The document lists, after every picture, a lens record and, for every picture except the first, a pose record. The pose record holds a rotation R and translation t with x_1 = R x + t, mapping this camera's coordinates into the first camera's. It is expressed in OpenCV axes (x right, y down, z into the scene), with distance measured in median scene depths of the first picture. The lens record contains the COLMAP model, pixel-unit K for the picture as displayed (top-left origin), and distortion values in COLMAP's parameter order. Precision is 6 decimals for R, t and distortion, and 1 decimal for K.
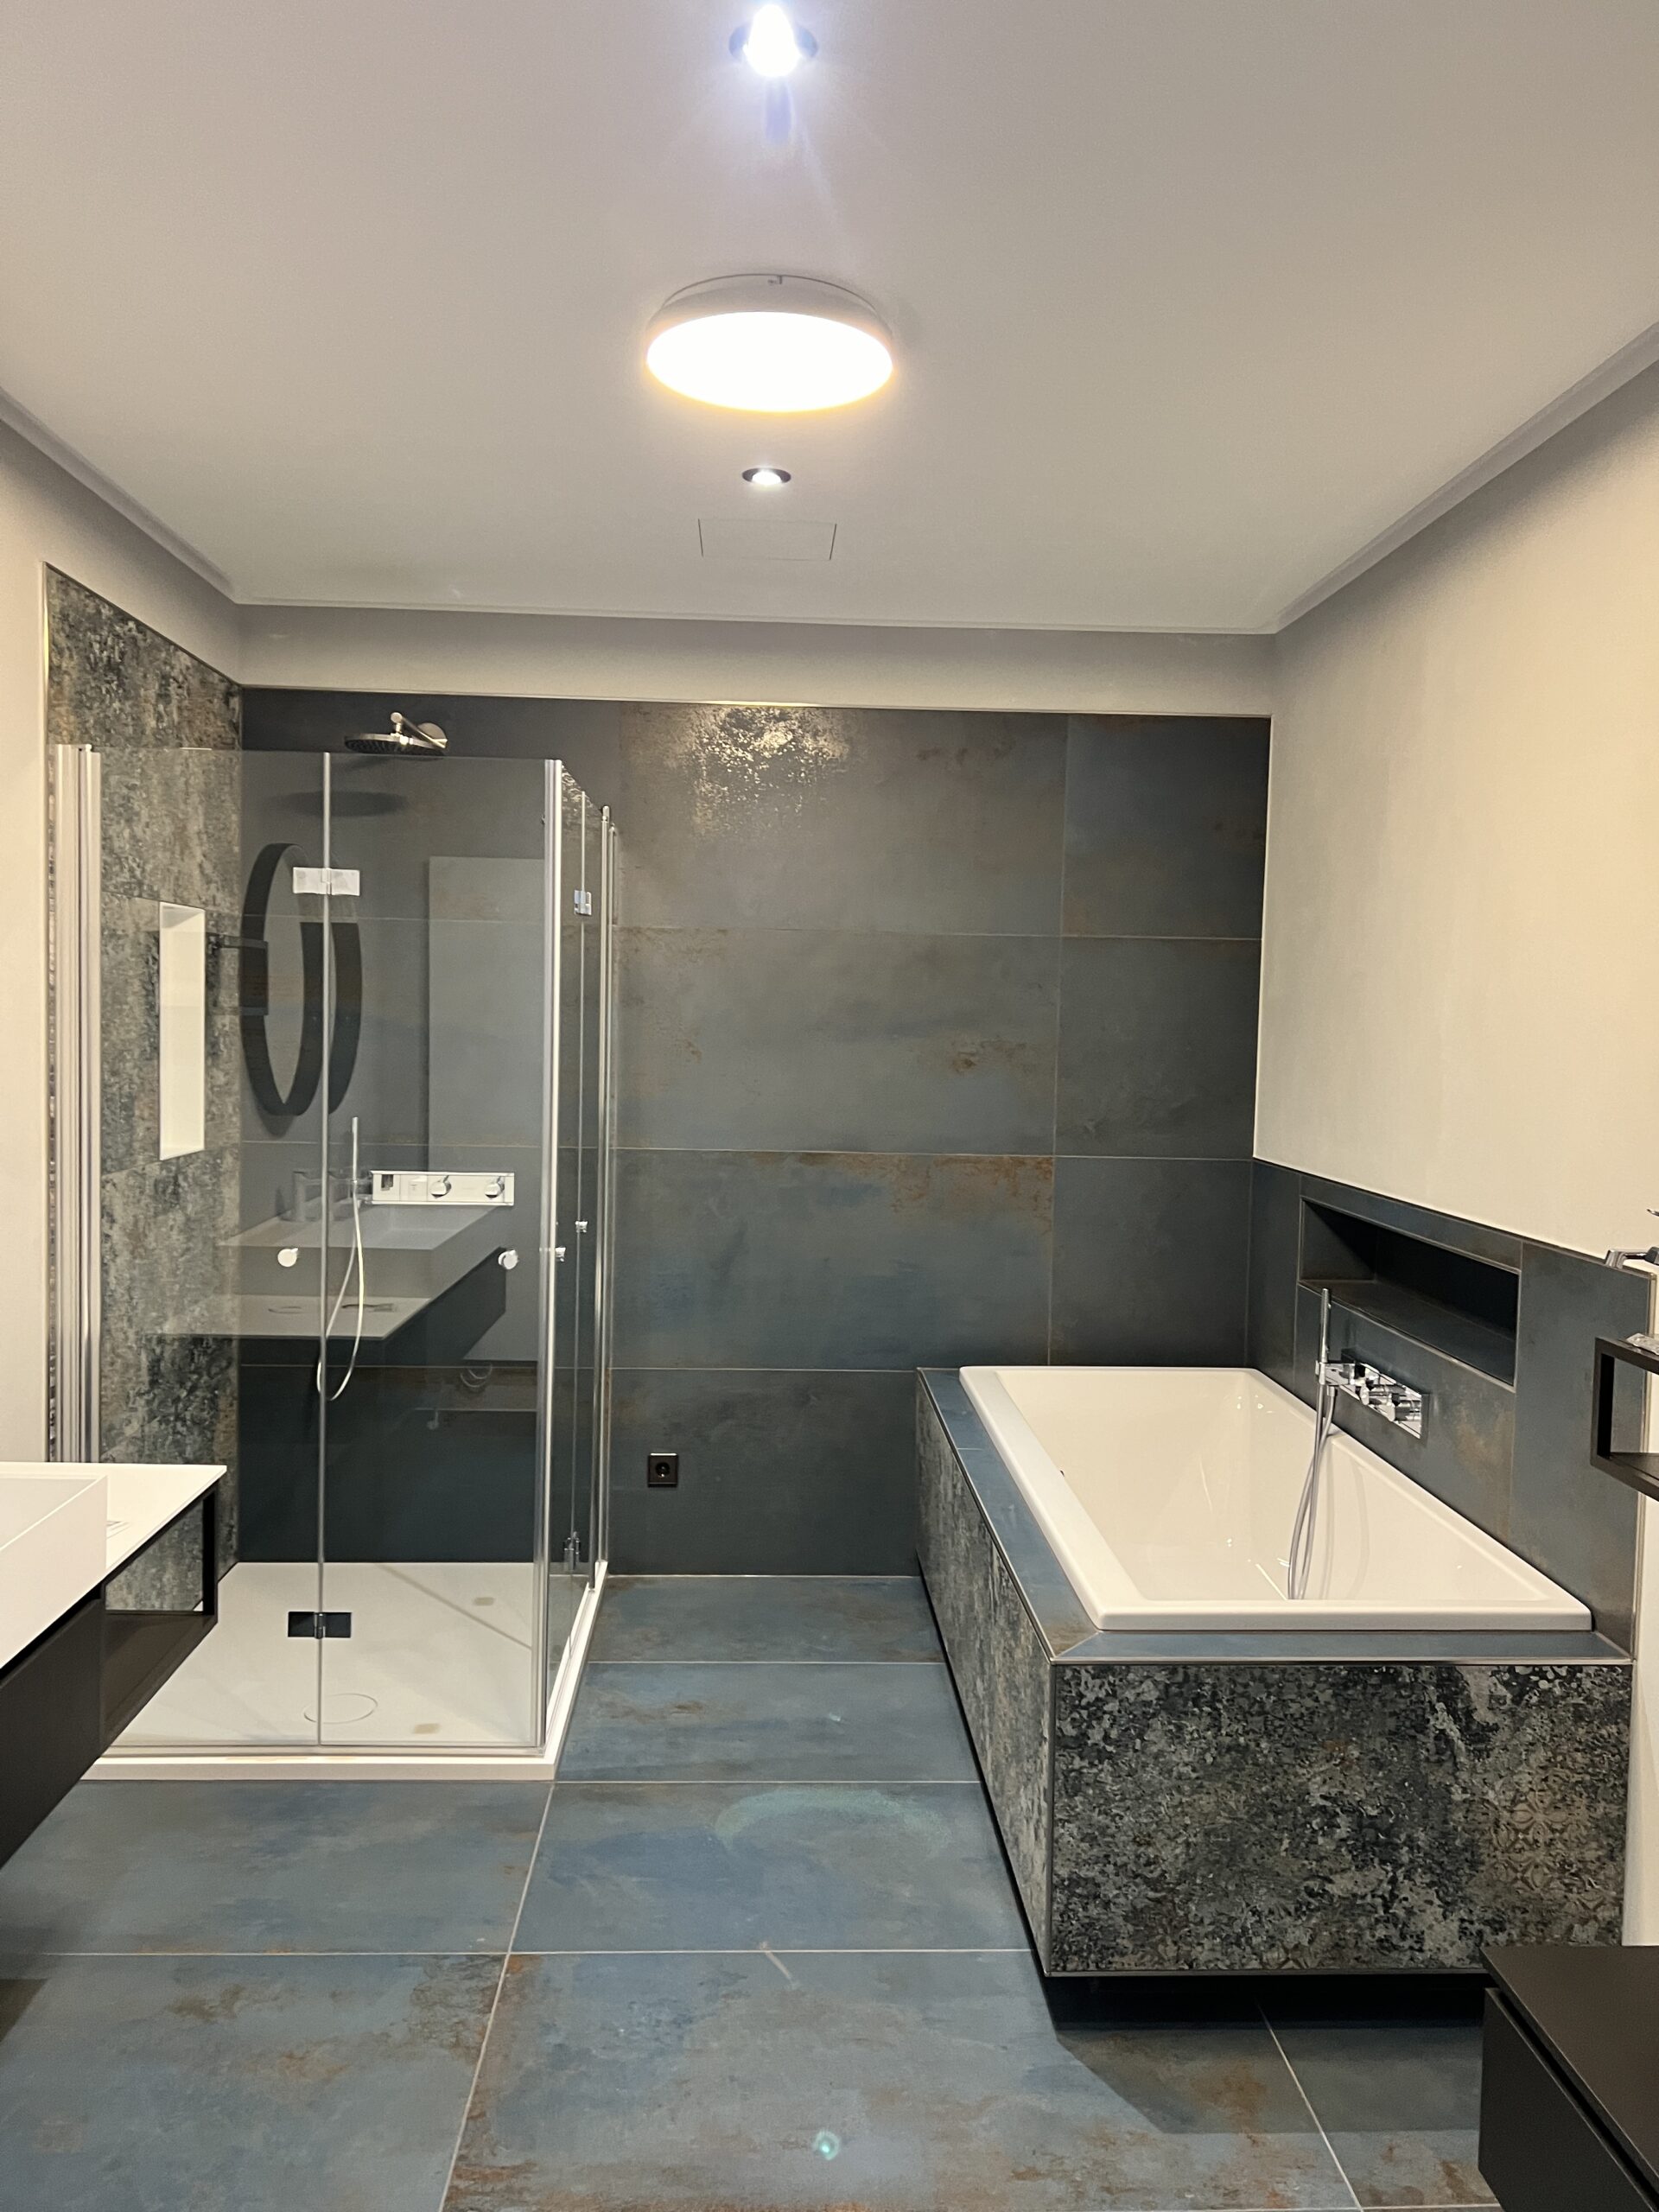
lens RADIAL K [[1660.1, 0, 823.5], [0, 1660.1, 1108.1], [0, 0, 1]] dist [0.084213, -0.080759]
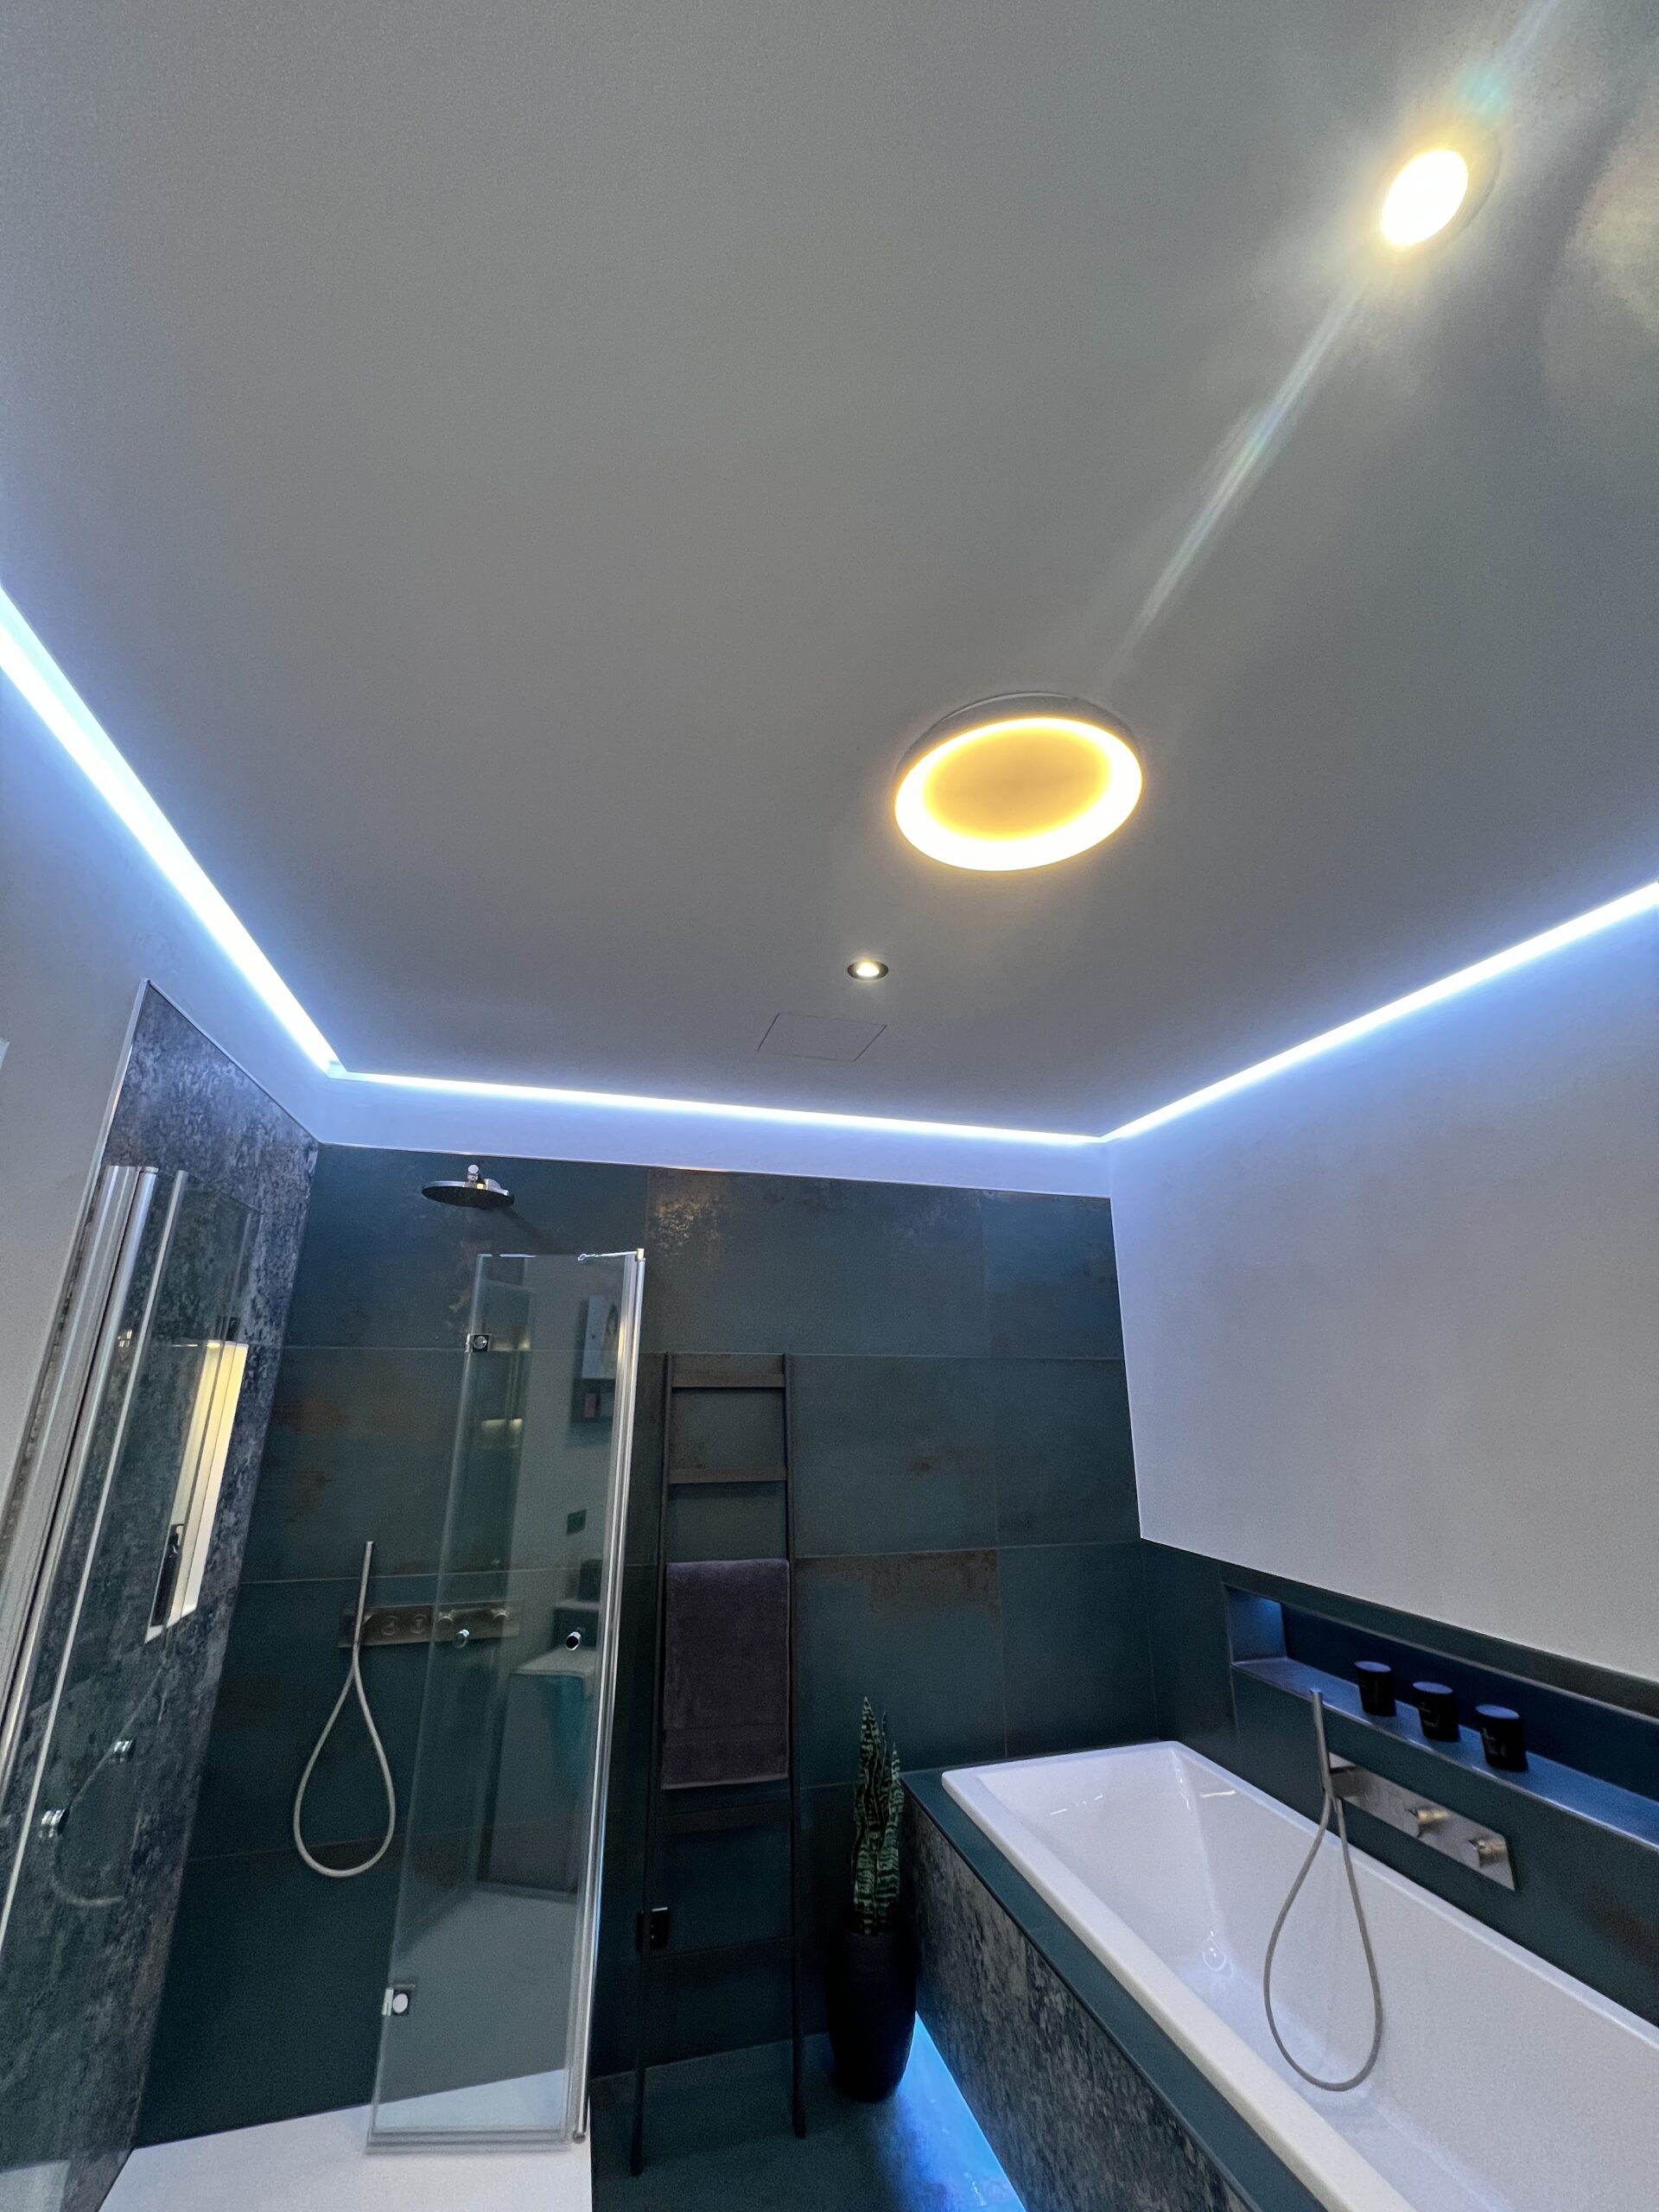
lens RADIAL K [[888.1, 0, 835.3], [0, 888.1, 1111.8], [0, 0, 1]] dist [0.002752, 0.002635]
pose [[0.971828, 0.054715, 0.229252, -0.155309], [0.026478, 0.941177, -0.336874, -0.060238], [-0.234199, 0.333454, 0.913214, 0.378704]]
